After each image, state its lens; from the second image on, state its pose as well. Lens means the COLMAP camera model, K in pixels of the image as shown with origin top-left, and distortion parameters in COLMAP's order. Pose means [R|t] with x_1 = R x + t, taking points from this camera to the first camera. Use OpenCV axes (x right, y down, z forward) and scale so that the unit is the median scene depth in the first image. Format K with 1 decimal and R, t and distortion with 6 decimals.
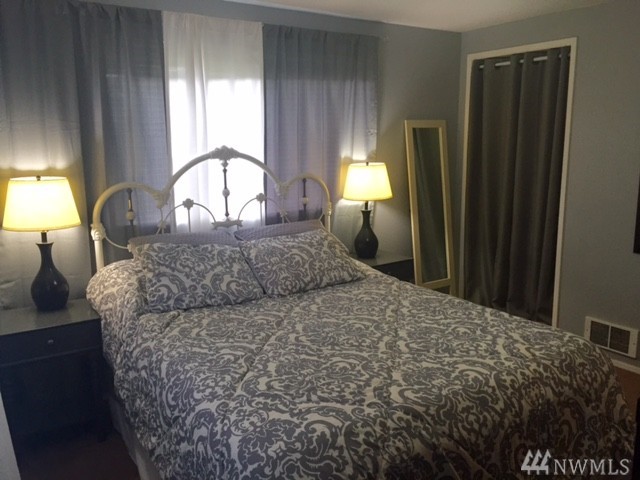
lens RADIAL K [[545.5, 0, 320.0], [0, 545.5, 240.0], [0, 0, 1]] dist [0.081368, -0.108435]
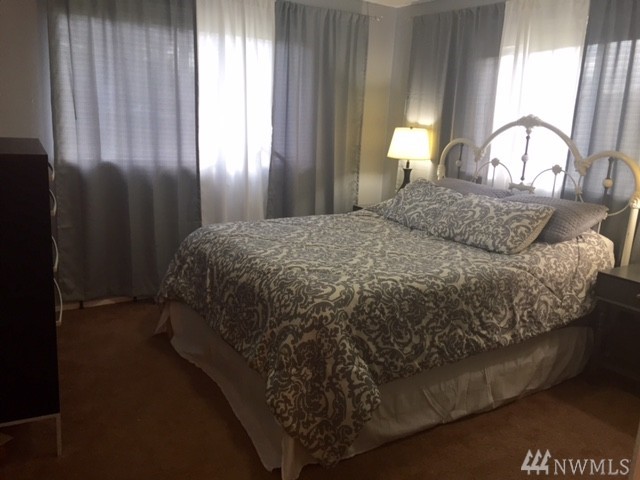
lens RADIAL K [[545.5, 0, 320.0], [0, 545.5, 240.0], [0, 0, 1]] dist [0.081368, -0.108435]
pose [[-0.008043, 0.236375, -0.971629, 0.974613], [-0.242256, 0.942254, 0.231235, -0.092603], [0.970179, 0.237242, 0.049685, 0.623252]]
